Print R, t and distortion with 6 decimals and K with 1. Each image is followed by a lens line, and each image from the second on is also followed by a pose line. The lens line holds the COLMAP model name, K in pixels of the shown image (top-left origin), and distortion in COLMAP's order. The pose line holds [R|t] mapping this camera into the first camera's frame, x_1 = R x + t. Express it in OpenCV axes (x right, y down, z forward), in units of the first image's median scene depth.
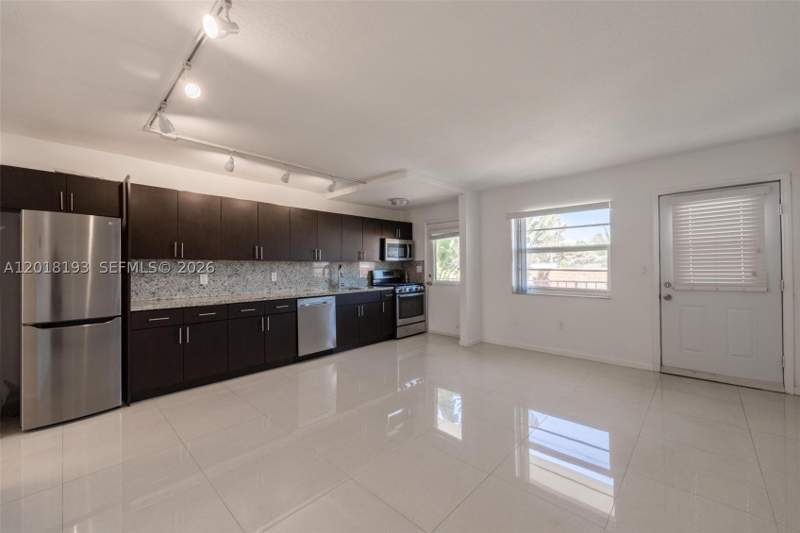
lens RADIAL K [[320.4, 0, 400.0], [0, 320.4, 266.5], [0, 0, 1]] dist [-0.000012, -0.000087]
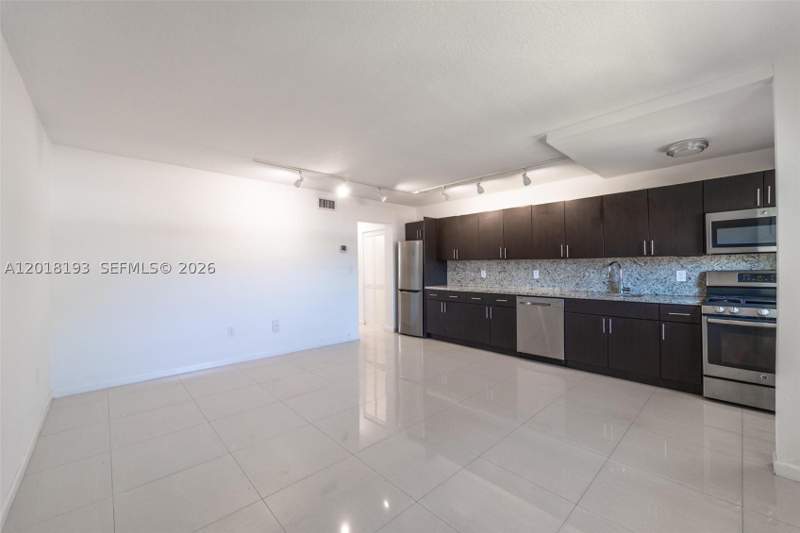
lens RADIAL K [[320.4, 0, 400.0], [0, 320.4, 266.5], [0, 0, 1]] dist [-0.000012, -0.000087]
pose [[-0.062672, 0.007277, -0.998008, 0.664506], [0.004882, 0.999964, 0.006985, -0.002708], [0.998022, -0.004435, -0.062705, 0.616822]]
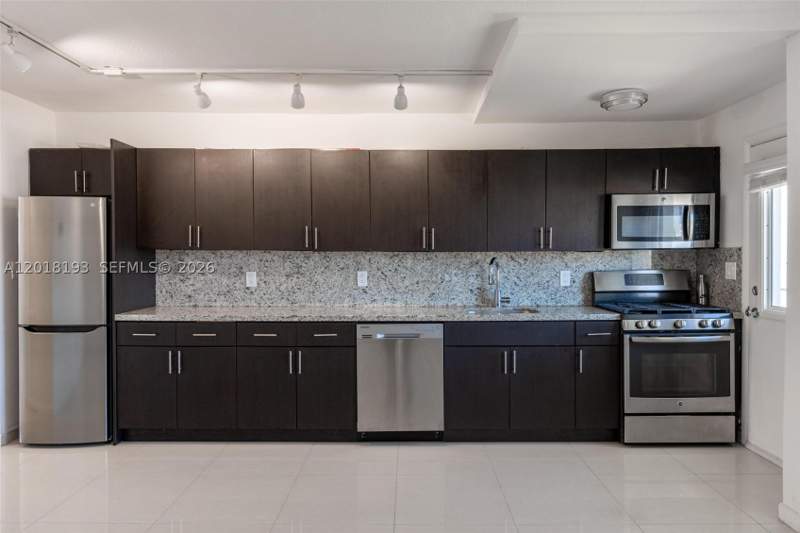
lens RADIAL K [[546.4, 0, 402.2], [0, 546.4, 262.5], [0, 0, 1]] dist [-0.000490, 0.000644]
pose [[0.680411, 0.018304, -0.732602, 0.351067], [-0.005383, 0.999786, 0.019980, -0.015951], [0.732811, -0.009651, 0.680363, 0.395431]]
